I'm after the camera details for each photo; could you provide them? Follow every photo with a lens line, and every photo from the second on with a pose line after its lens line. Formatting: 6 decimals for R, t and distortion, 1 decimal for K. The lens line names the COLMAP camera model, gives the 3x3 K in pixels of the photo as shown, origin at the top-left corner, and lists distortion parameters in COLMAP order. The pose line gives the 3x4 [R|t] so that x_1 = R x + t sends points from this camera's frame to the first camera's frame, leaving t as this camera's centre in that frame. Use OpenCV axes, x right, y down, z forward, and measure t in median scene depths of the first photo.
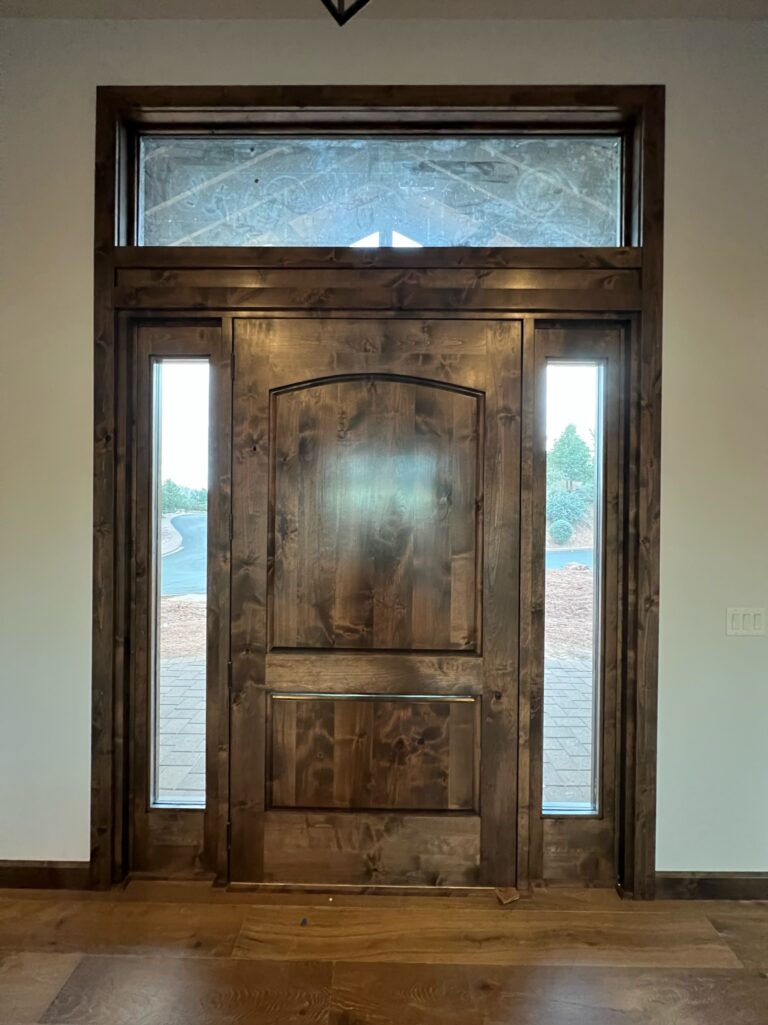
lens RADIAL K [[420.5, 0, 383.8], [0, 420.5, 502.5], [0, 0, 1]] dist [-0.002124, 0.000852]
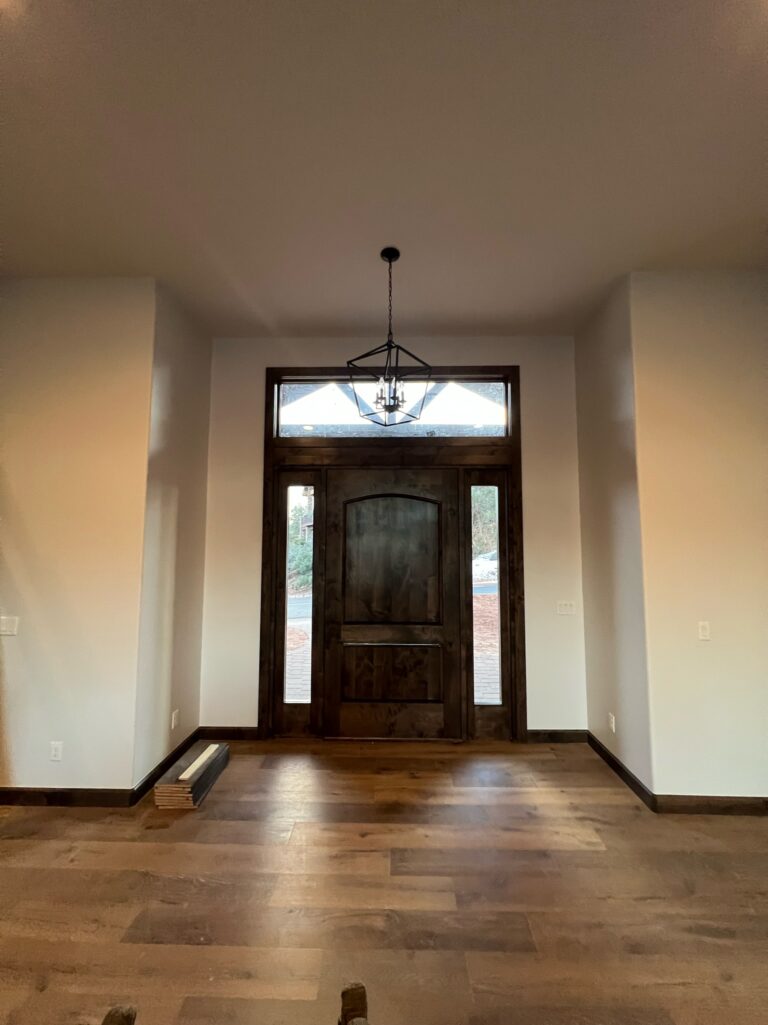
lens RADIAL K [[409.3, 0, 385.0], [0, 409.3, 508.9], [0, 0, 1]] dist [-0.001257, 0.000566]
pose [[0.999911, -0.008204, -0.010531, -0.031873], [0.007360, 0.996943, -0.077781, -0.062494], [0.011137, 0.077697, 0.996915, -1.113330]]
